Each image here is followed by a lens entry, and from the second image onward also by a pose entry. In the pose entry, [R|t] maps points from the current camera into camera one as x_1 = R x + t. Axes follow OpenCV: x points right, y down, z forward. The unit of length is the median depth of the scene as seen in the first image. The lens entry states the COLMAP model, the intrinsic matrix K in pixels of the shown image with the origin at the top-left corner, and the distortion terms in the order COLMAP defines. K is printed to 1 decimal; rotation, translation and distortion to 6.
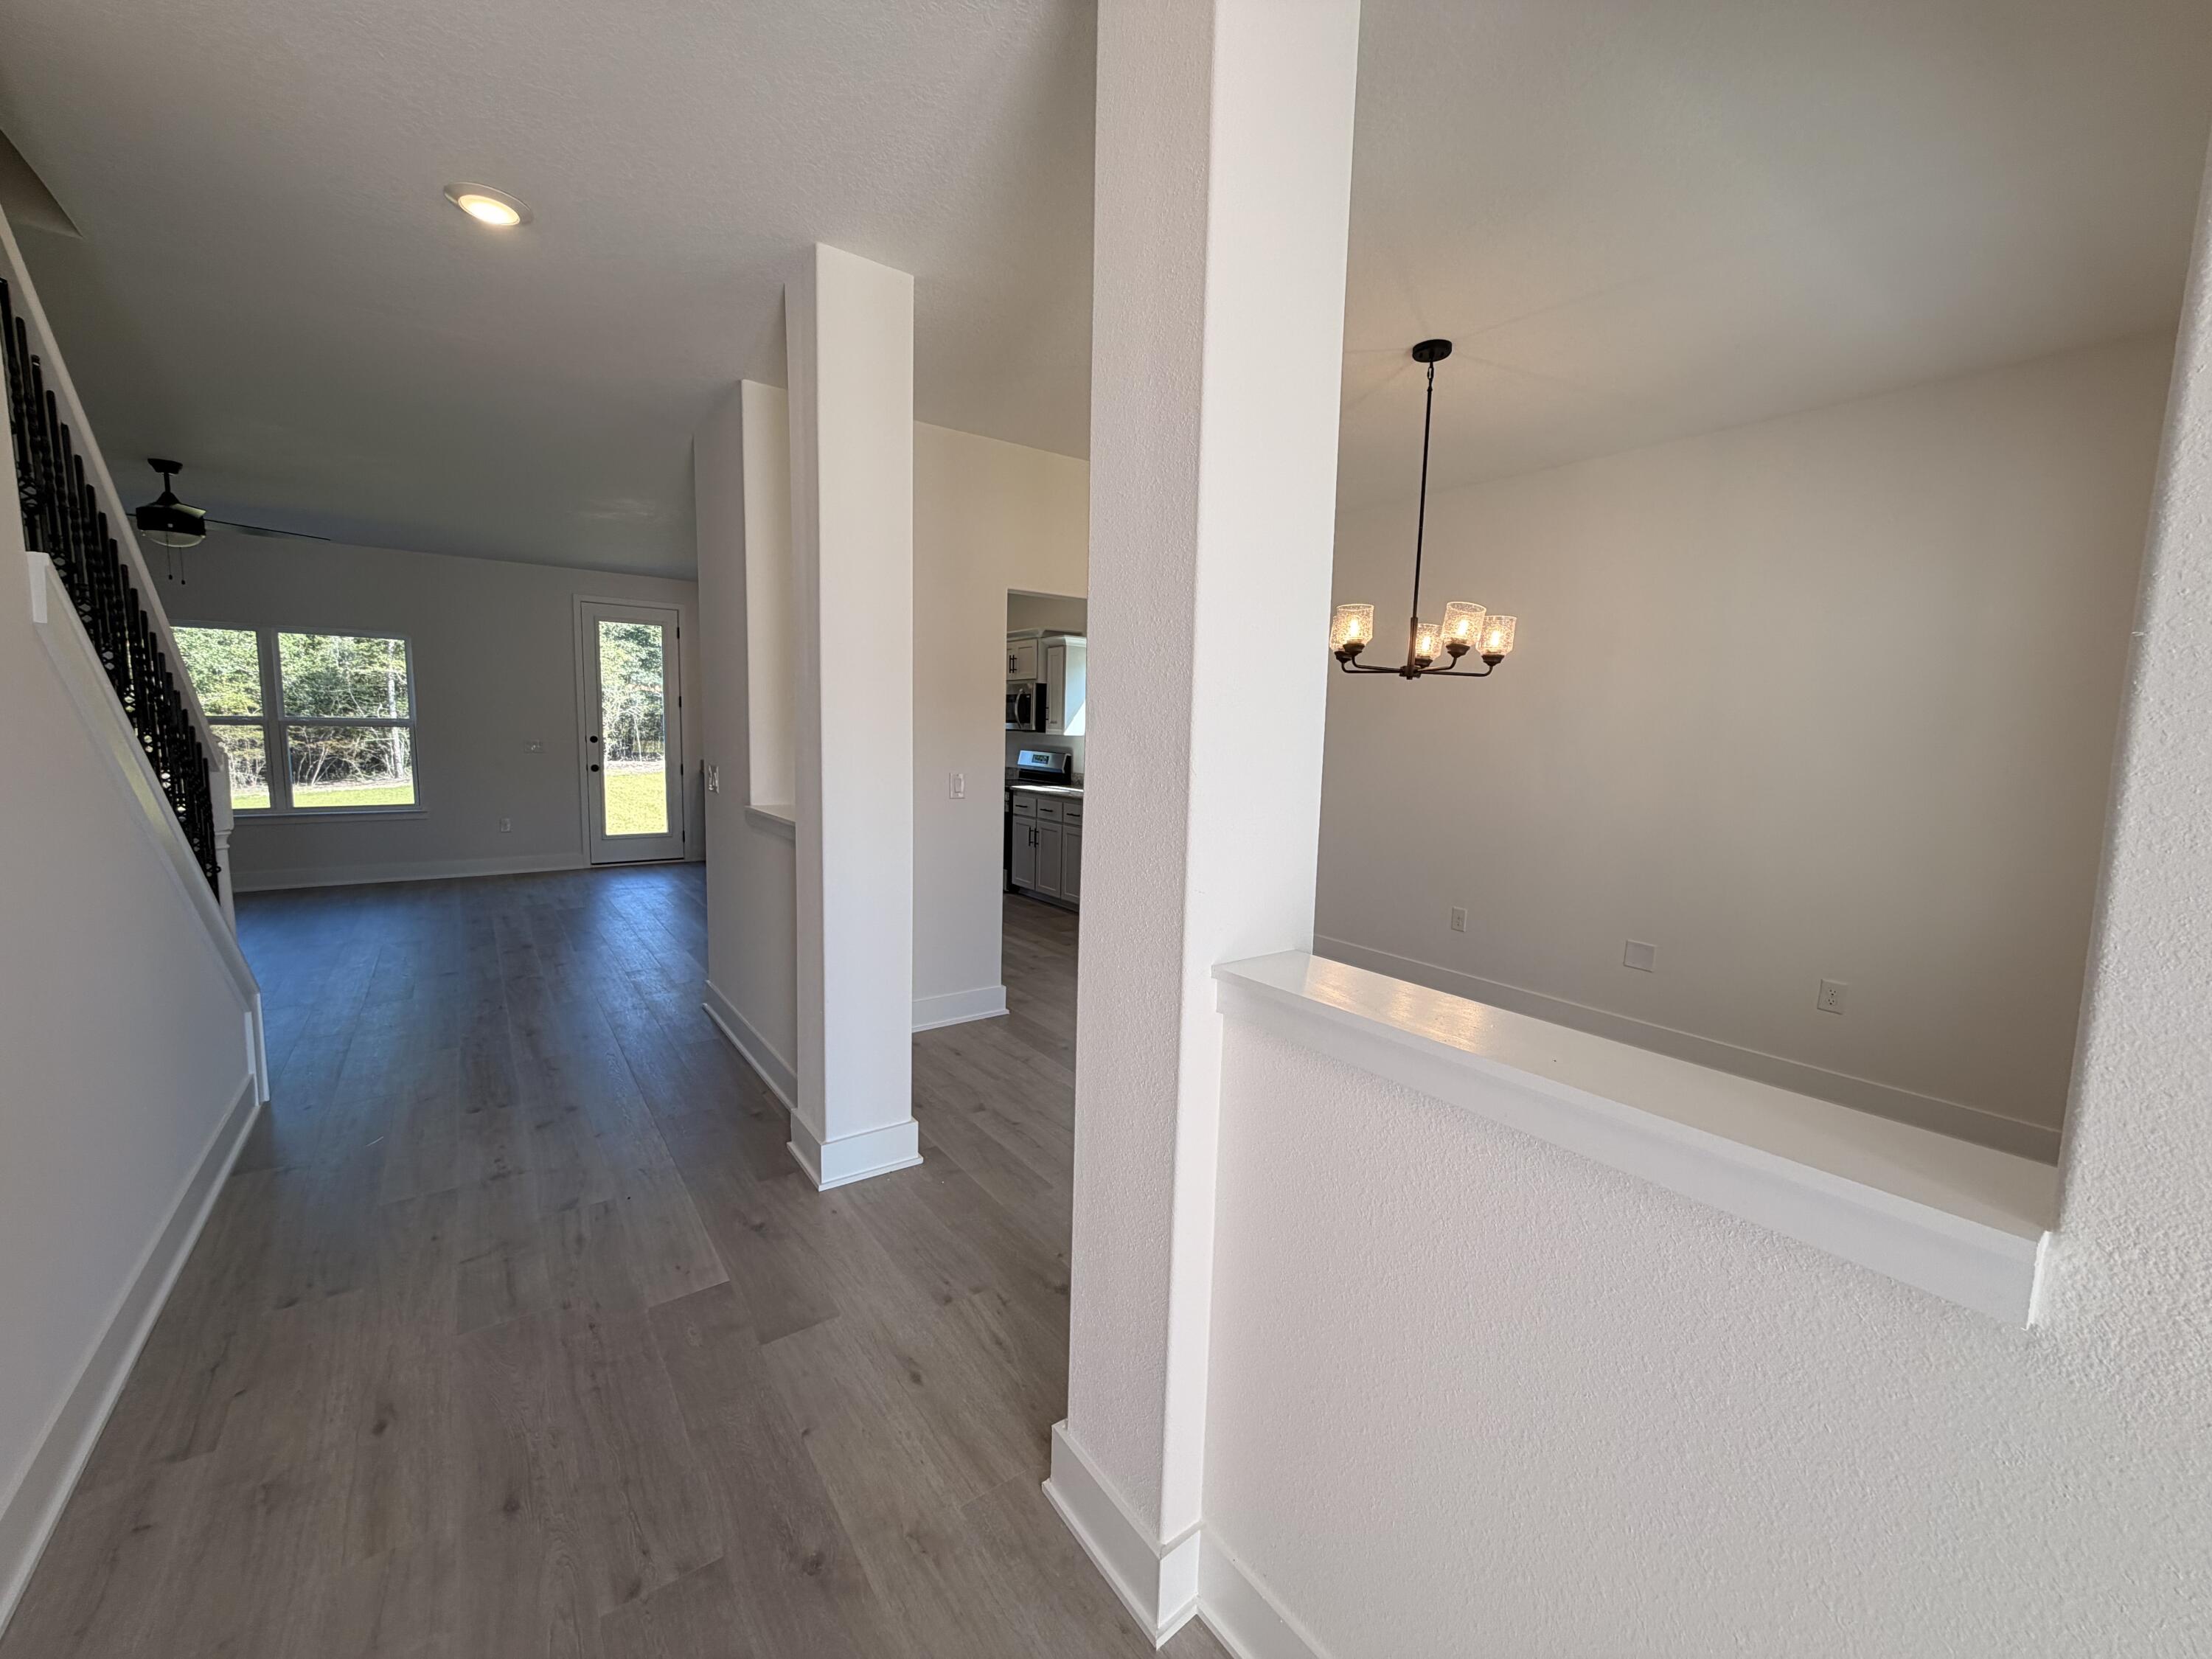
lens RADIAL K [[876.6, 0, 1107.8], [0, 876.6, 818.8], [0, 0, 1]] dist [-0.000130, -0.000205]
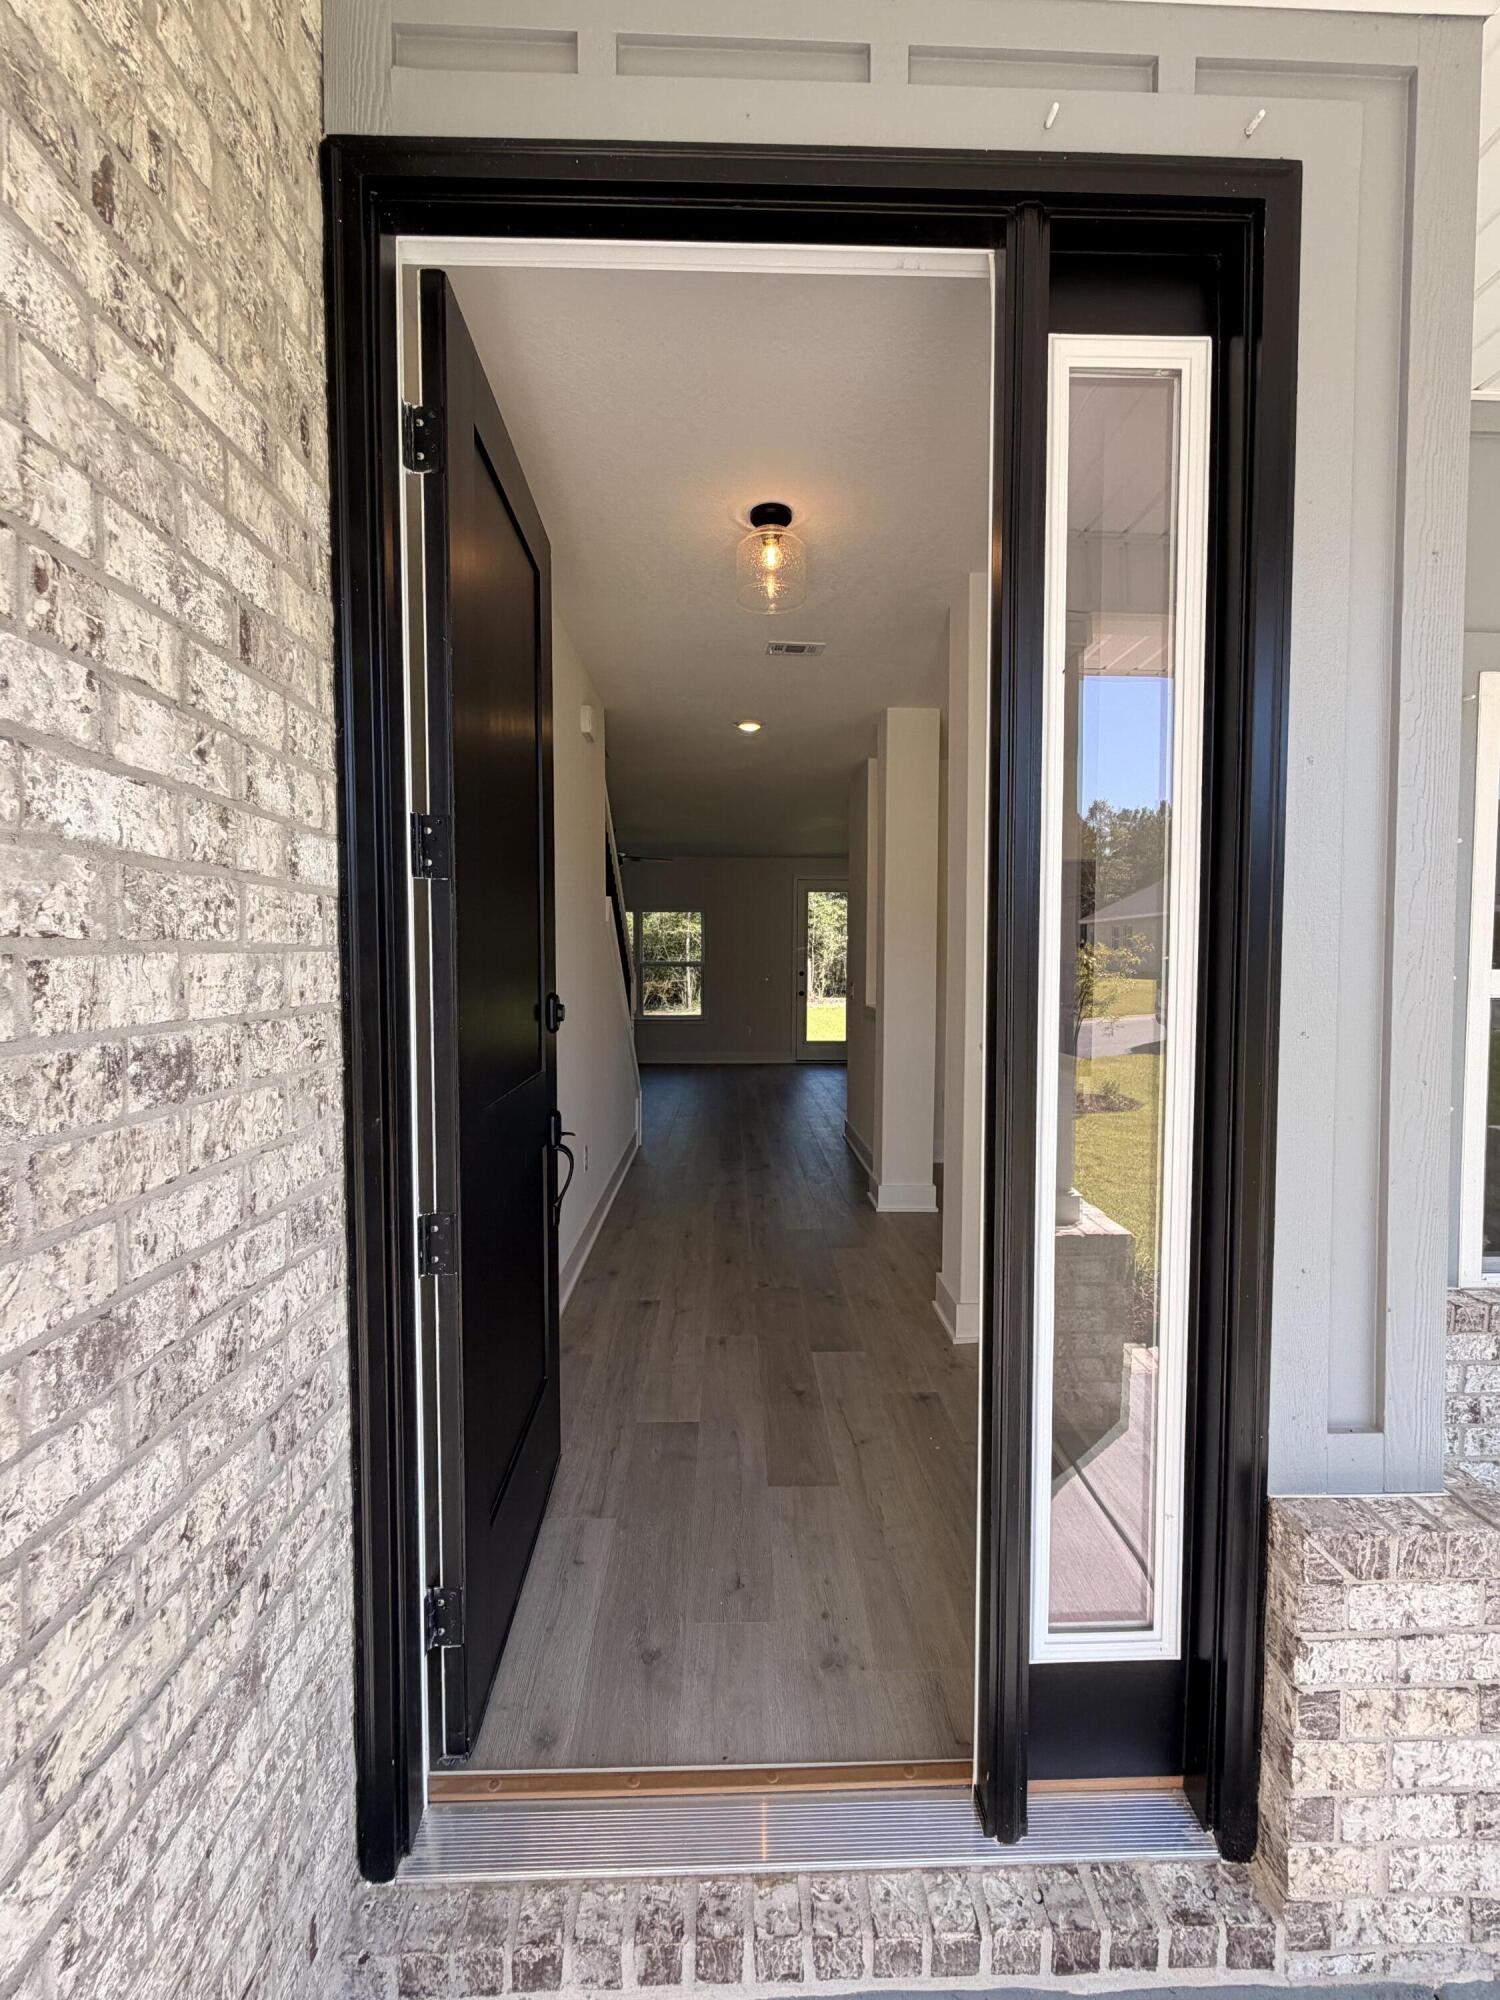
lens RADIAL K [[848.8, 0, 746.9], [0, 848.8, 996.1], [0, 0, 1]] dist [0.001740, 0.000212]
pose [[0.820103, 0.004726, -0.572197, 0.169815], [-0.045584, 0.997327, -0.057096, 0.037492], [0.570398, 0.072908, 0.818127, -0.229282]]
